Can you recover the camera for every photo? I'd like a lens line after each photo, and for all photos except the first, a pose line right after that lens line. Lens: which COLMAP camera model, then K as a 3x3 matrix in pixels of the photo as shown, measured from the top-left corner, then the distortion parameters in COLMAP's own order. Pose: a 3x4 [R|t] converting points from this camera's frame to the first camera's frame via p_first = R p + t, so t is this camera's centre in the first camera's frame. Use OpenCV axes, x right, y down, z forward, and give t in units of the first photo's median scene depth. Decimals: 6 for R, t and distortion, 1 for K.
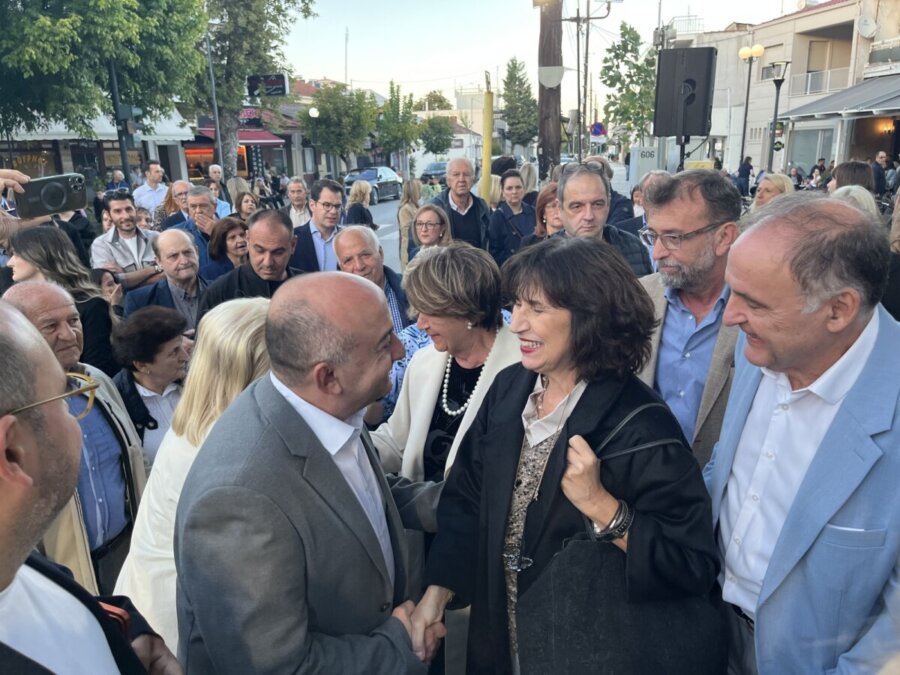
lens RADIAL K [[687.2, 0, 447.8], [0, 687.2, 342.0], [0, 0, 1]] dist [0.074212, -0.094133]
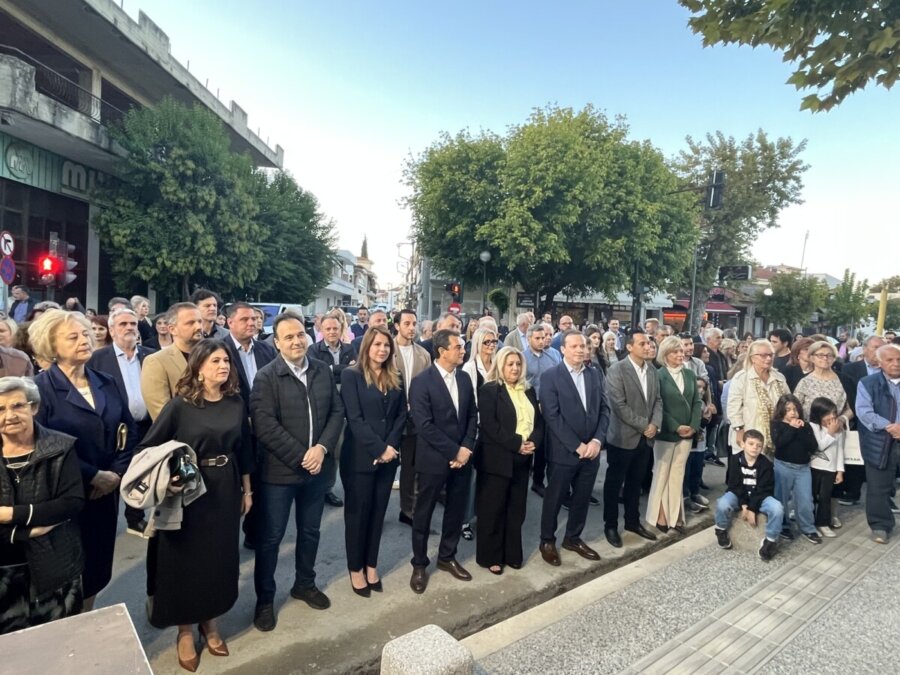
lens RADIAL K [[536.0, 0, 447.1], [0, 536.0, 332.6], [0, 0, 1]] dist [-0.003421, -0.000457]
pose [[0.752323, 0.089801, -0.652645, 0.023443], [-0.237709, 0.960931, -0.141795, 0.041787], [0.614414, 0.261815, 0.744277, -0.146050]]
